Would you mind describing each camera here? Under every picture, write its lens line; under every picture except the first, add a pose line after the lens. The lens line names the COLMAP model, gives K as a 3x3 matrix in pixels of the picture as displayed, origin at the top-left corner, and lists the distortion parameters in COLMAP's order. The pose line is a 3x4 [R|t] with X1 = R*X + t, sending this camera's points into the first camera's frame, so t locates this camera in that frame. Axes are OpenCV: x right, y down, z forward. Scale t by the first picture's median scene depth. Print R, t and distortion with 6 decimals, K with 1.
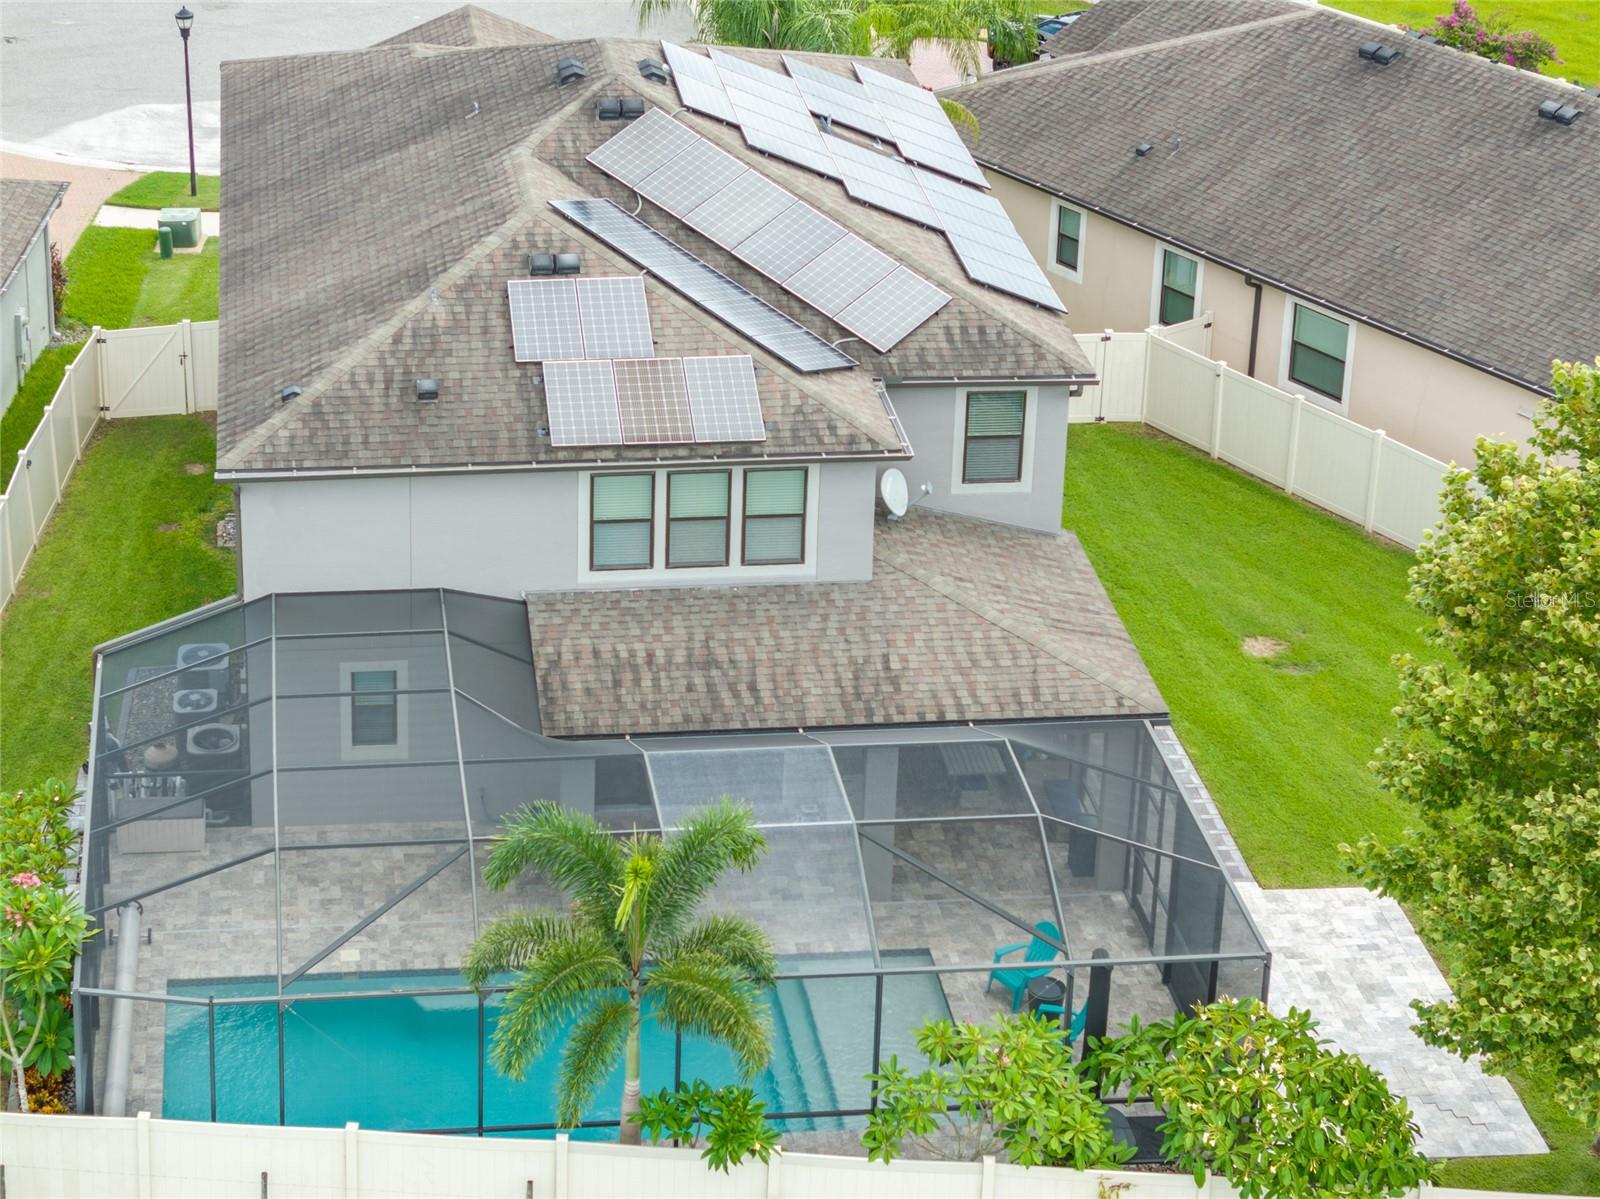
lens RADIAL K [[3281.9, 0, 799.4], [0, 3281.9, 599.3], [0, 0, 1]] dist [0.005919, 0.000000]
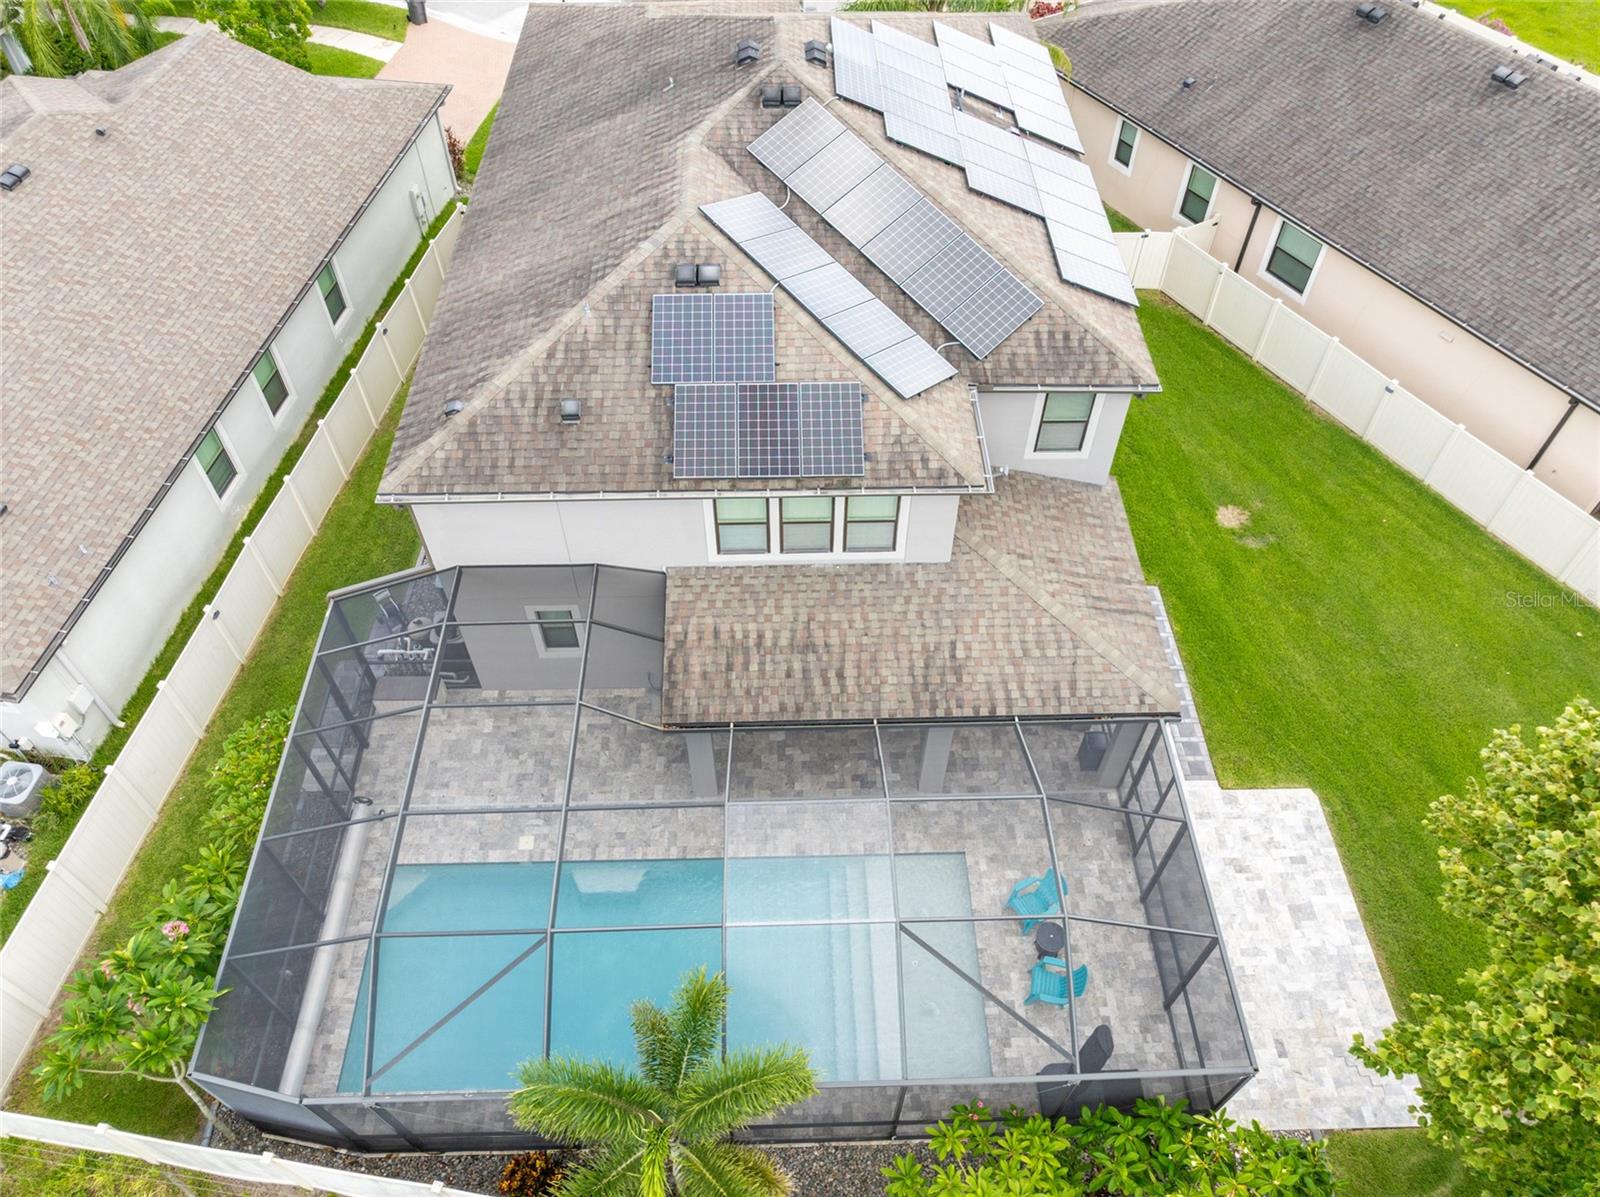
lens RADIAL K [[1129.6, 0, 825.6], [0, 1129.6, 665.5], [0, 0, 1]] dist [-0.026906, 0.015325]
pose [[0.992601, 0.089502, -0.082058, 0.013648], [-0.046330, 0.903824, 0.425388, -0.146135], [0.112239, -0.418439, 0.901283, 0.587292]]
